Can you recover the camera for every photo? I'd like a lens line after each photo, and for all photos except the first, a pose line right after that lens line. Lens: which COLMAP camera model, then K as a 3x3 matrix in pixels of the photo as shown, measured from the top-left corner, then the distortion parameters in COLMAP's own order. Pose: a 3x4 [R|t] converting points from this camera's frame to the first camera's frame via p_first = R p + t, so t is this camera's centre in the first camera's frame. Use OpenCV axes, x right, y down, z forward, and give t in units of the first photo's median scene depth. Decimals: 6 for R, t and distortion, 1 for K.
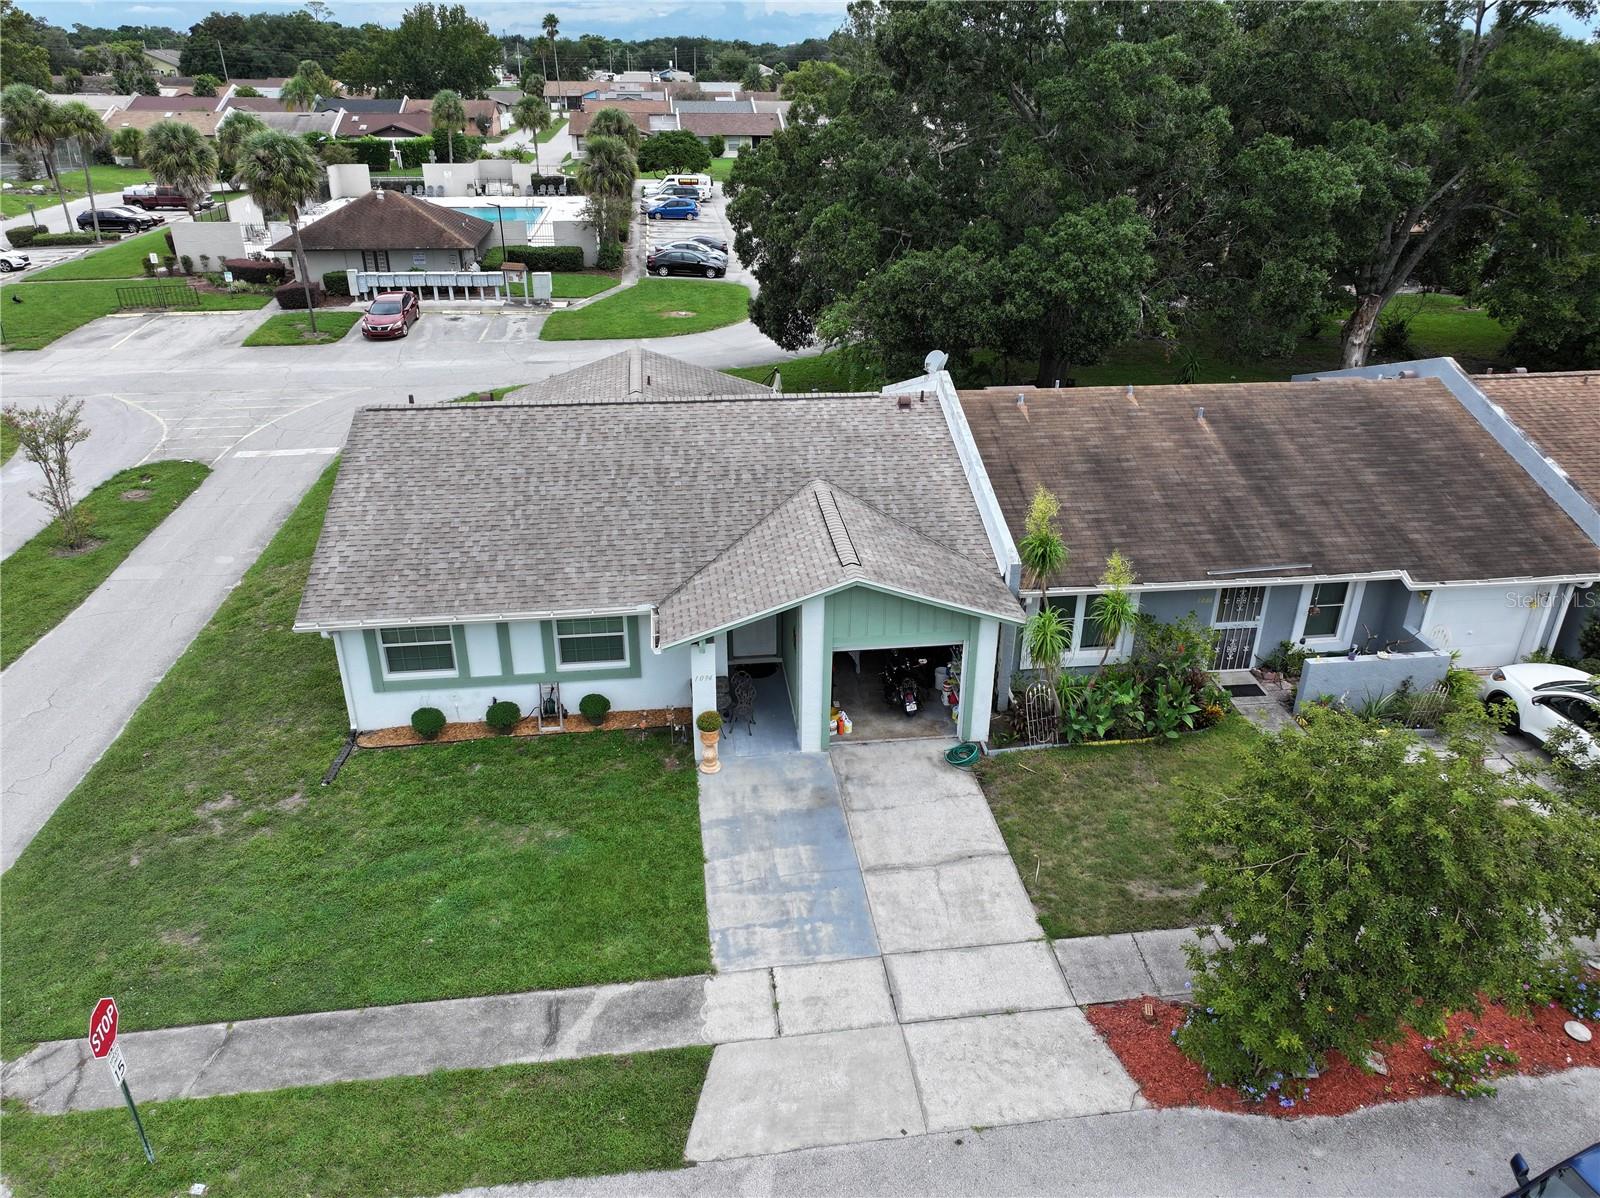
lens RADIAL K [[1126.3, 0, 807.4], [0, 1126.3, 596.3], [0, 0, 1]] dist [0.005026, 0.004769]
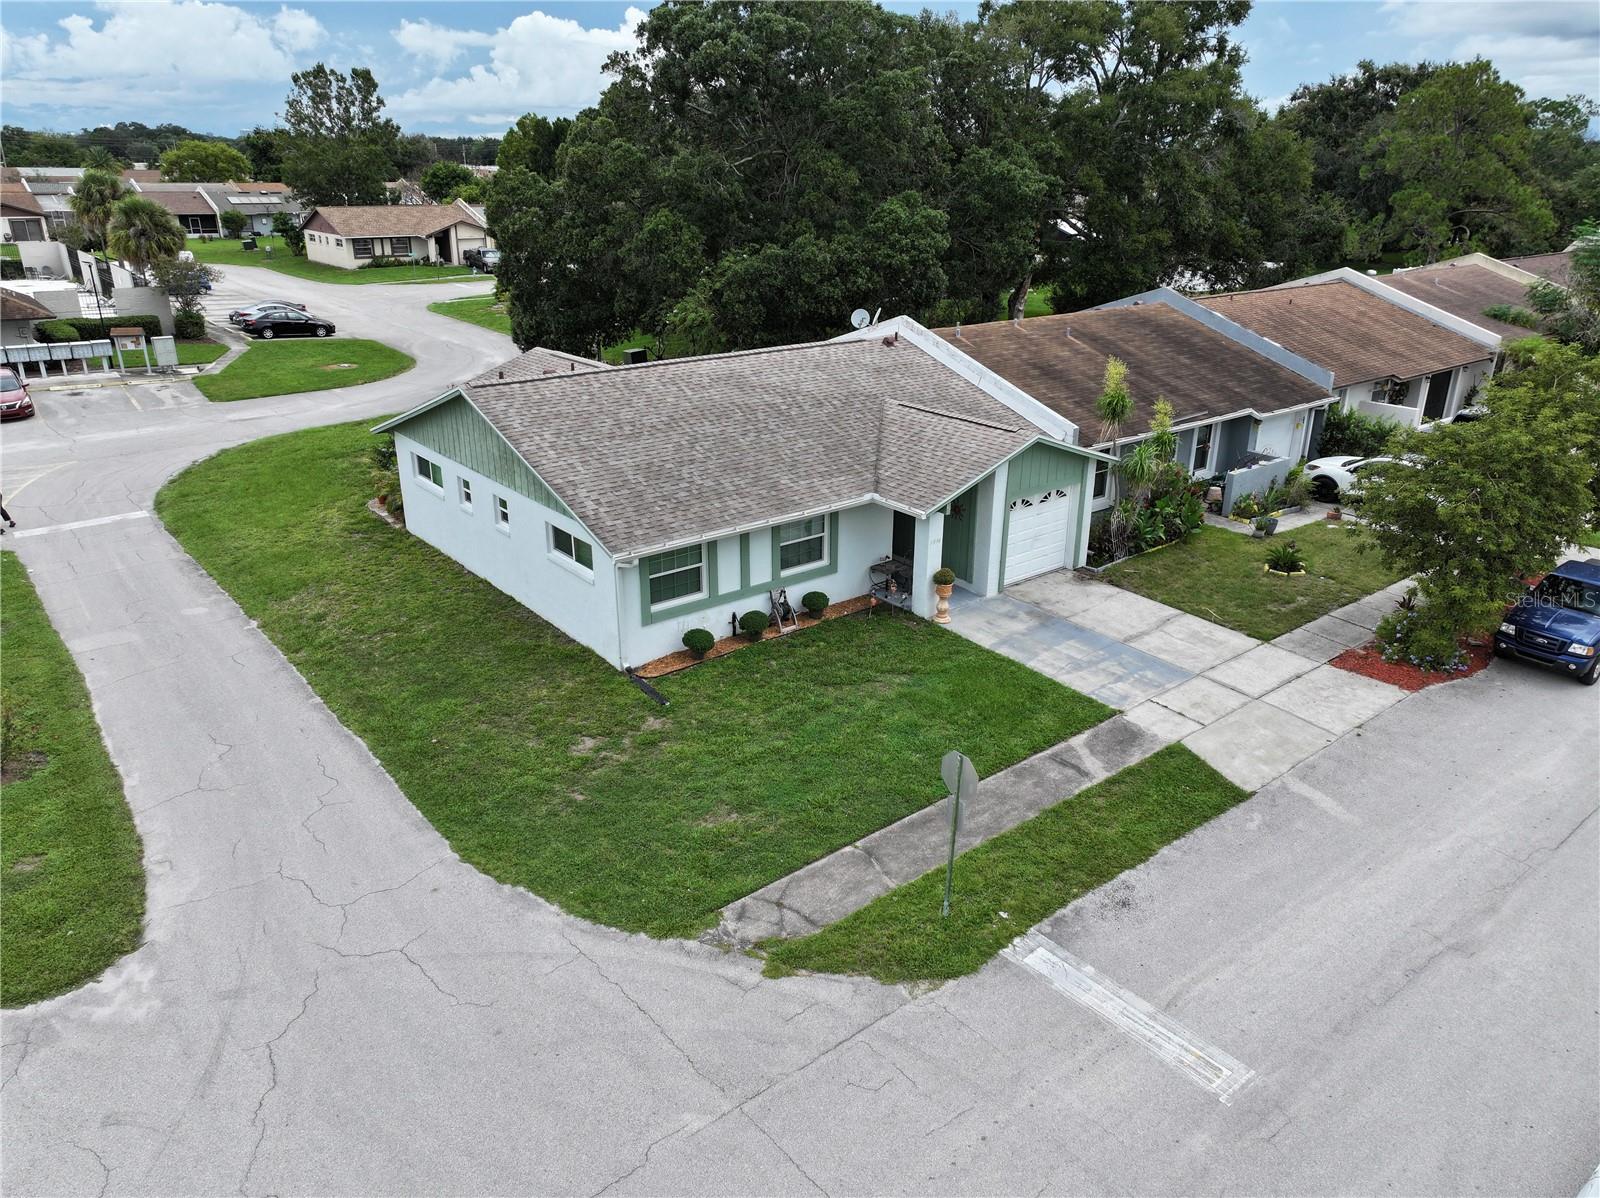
lens RADIAL K [[1126.3, 0, 807.4], [0, 1126.3, 596.3], [0, 0, 1]] dist [0.005026, 0.004769]
pose [[0.852415, -0.194682, 0.485270, -0.679315], [0.228598, 0.973459, -0.011015, 0.094363], [-0.470246, 0.120321, 0.874295, 0.018584]]
